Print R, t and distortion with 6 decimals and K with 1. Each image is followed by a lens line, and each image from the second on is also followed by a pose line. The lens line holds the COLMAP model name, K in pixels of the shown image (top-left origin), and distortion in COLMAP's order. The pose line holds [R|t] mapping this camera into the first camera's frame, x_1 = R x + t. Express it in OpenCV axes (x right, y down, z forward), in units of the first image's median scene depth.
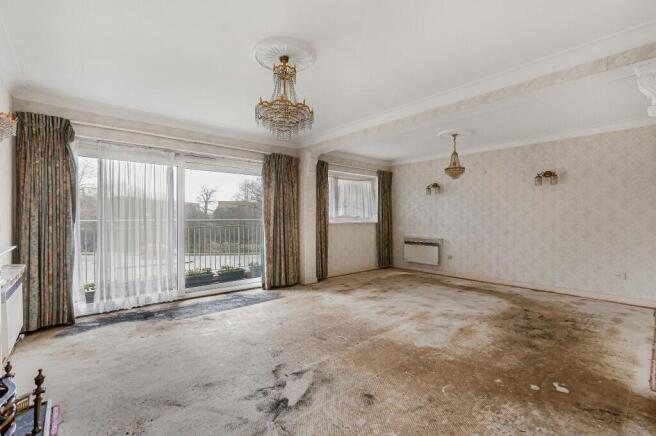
lens RADIAL K [[295.4, 0, 328.0], [0, 295.4, 218.0], [0, 0, 1]] dist [0.014096, 0.000268]
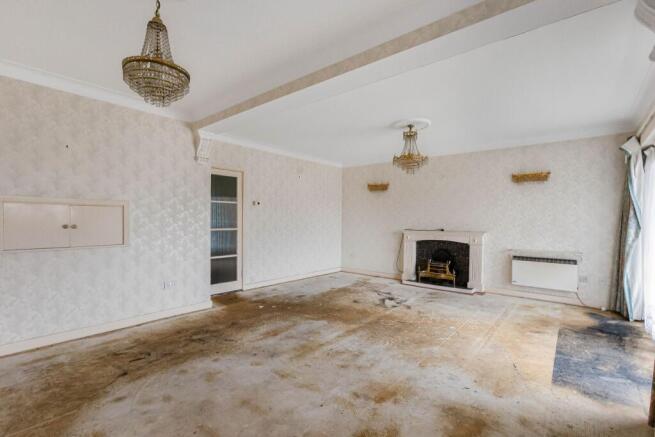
lens RADIAL K [[298.2, 0, 336.1], [0, 298.2, 228.7], [0, 0, 1]] dist [-0.000013, 0.000071]
pose [[-0.984446, -0.006520, -0.175566, 0.316847], [-0.012216, 0.999433, 0.031386, -0.005233], [0.175261, 0.033042, -0.983967, 1.480115]]
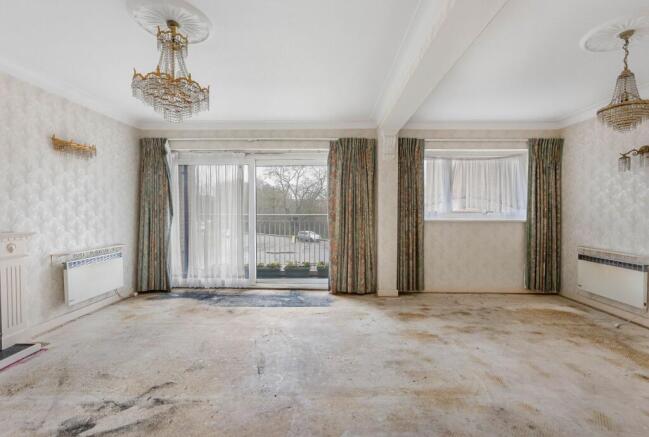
lens RADIAL K [[296.3, 0, 327.9], [0, 296.3, 217.0], [0, 0, 1]] dist [0.001824, 0.001057]
pose [[0.749273, 0.013196, -0.662130, 0.427324], [-0.004387, 0.999878, 0.014963, -0.001636], [0.662247, -0.008306, 0.749239, 0.377674]]
